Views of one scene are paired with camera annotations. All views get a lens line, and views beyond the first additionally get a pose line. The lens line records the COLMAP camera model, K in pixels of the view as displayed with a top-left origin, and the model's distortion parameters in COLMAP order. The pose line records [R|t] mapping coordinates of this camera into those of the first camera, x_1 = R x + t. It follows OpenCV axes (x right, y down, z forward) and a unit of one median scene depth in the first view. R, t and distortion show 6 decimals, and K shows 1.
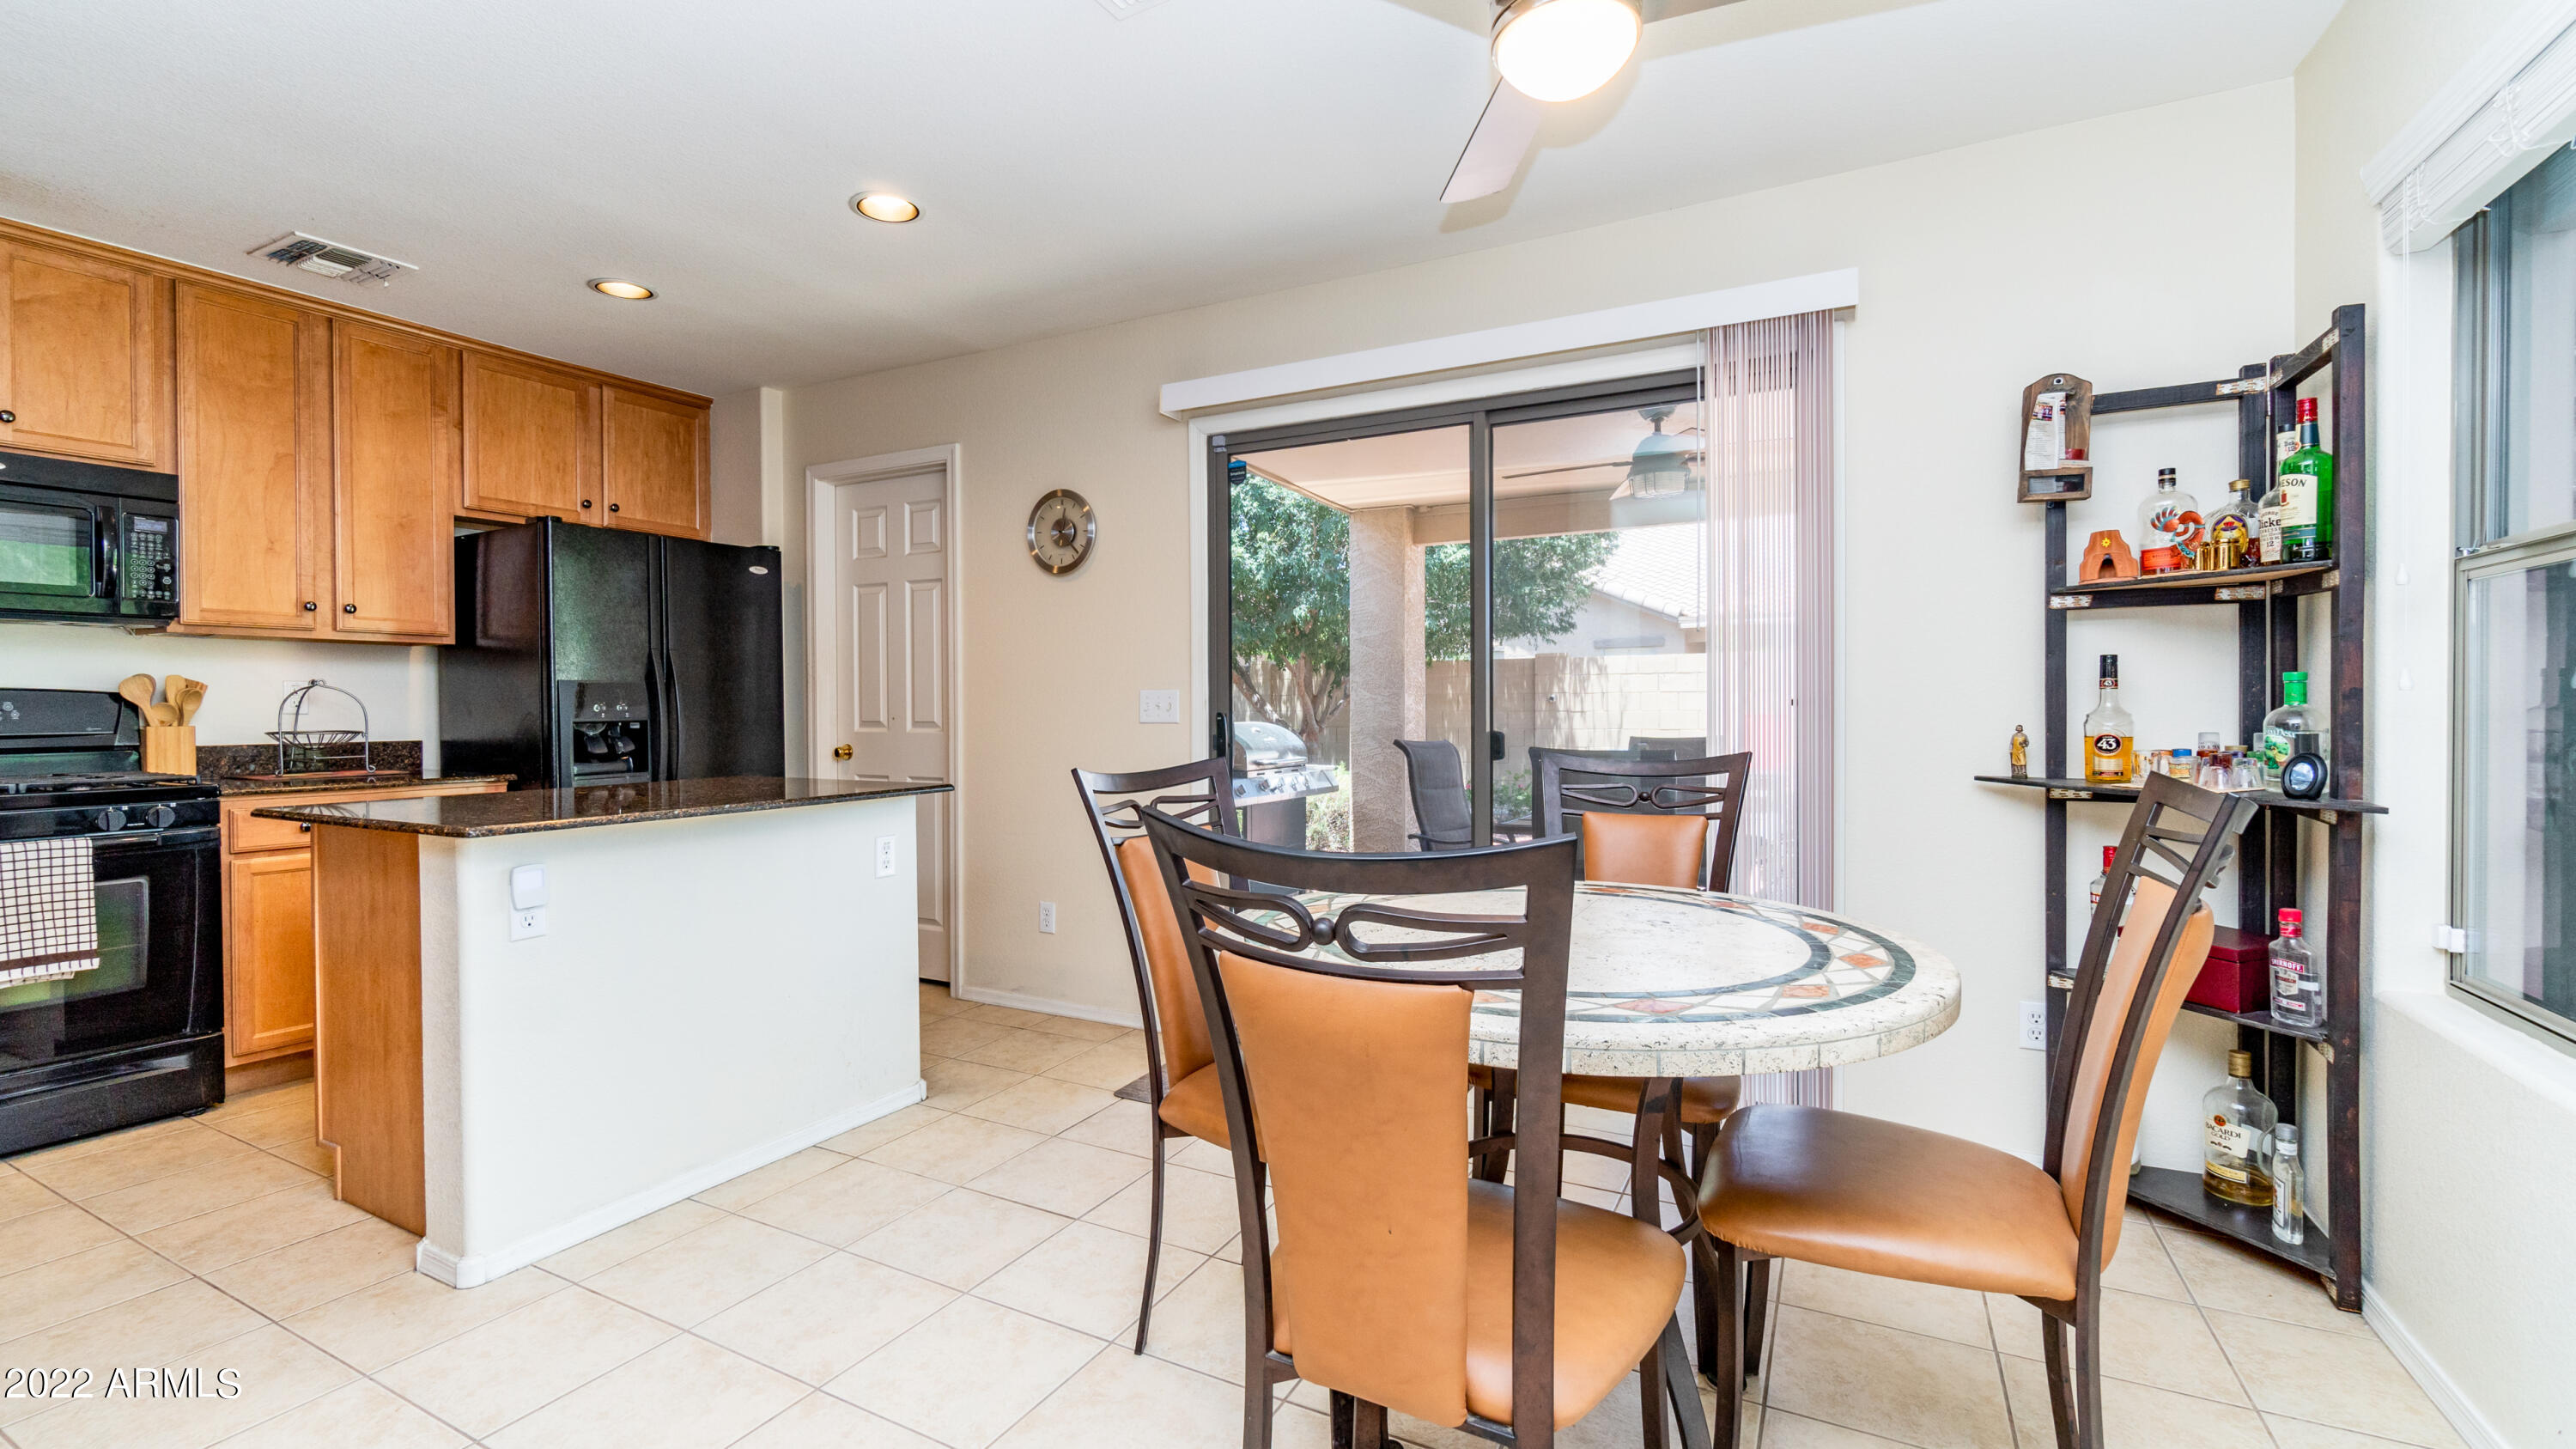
lens RADIAL K [[1128.9, 0, 1271.8], [0, 1128.9, 720.9], [0, 0, 1]] dist [-0.001062, -0.000014]
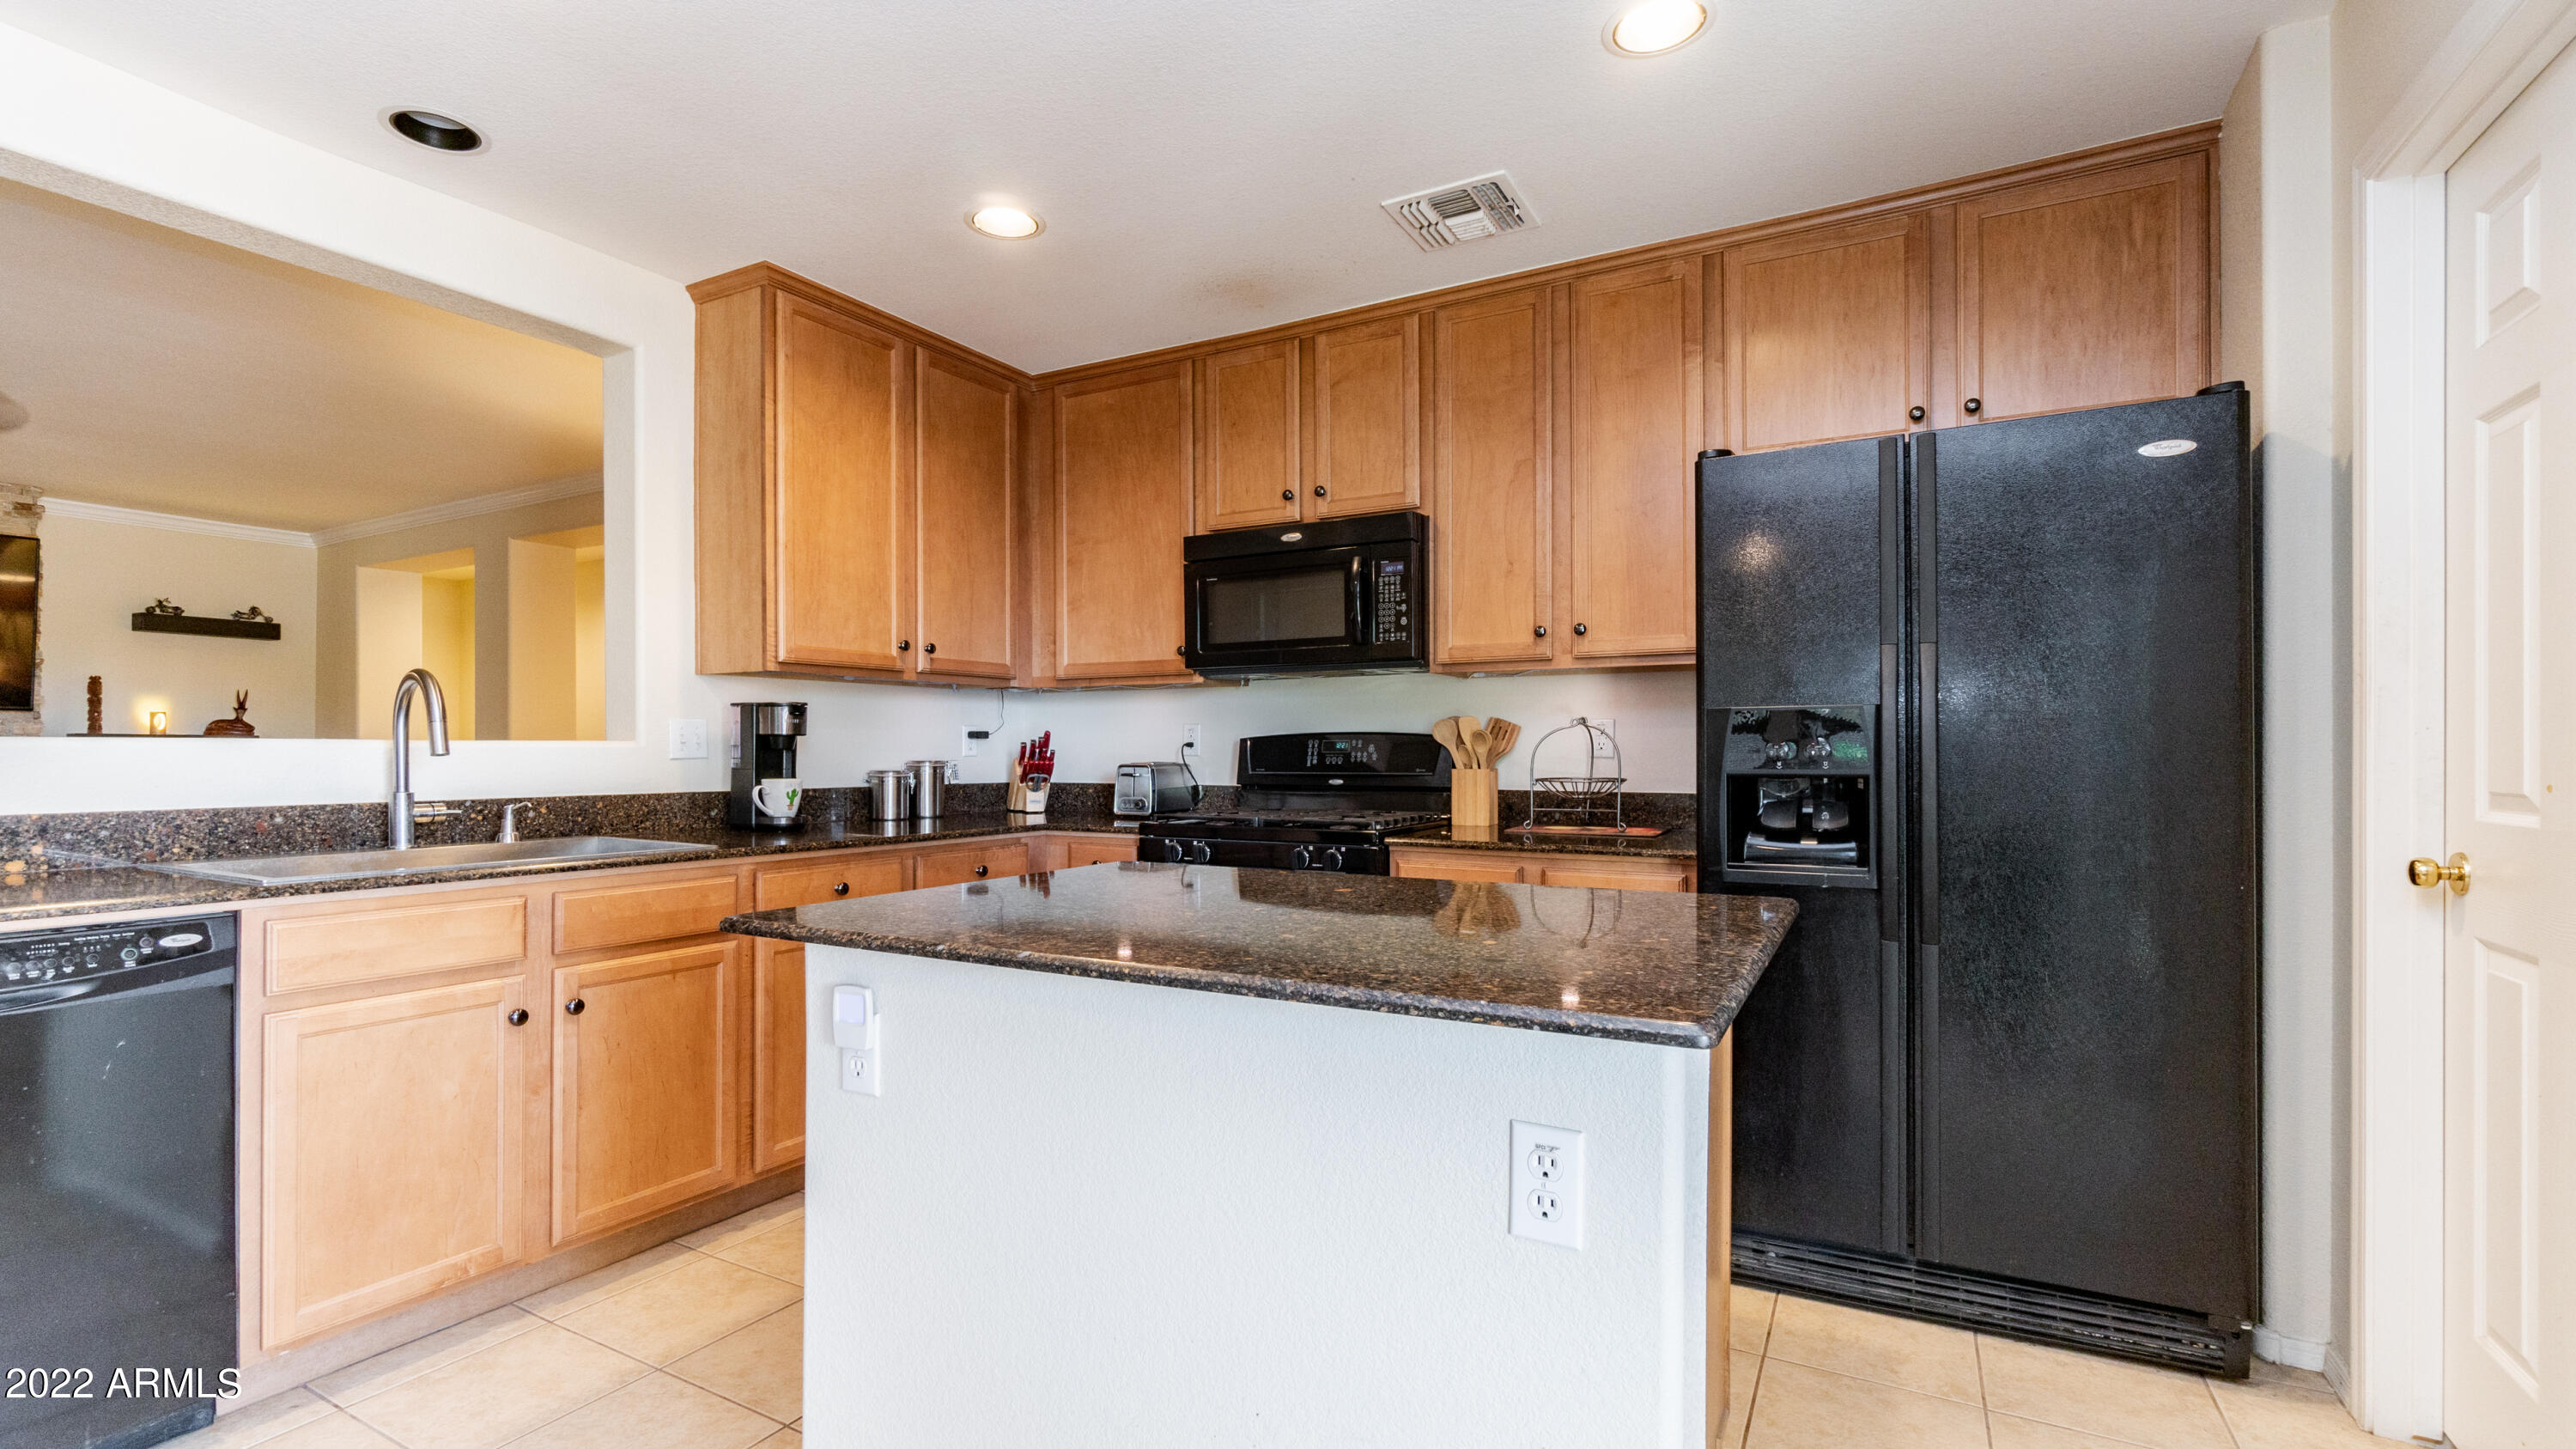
lens RADIAL K [[1155.7, 0, 1288.0], [0, 1155.7, 724.5], [0, 0, 1]] dist [0.001958, 0.000190]
pose [[-0.037365, -0.014435, -0.999197, 0.026220], [-0.009055, 0.999860, -0.014106, -0.018035], [0.999261, 0.008520, -0.037490, 0.886573]]
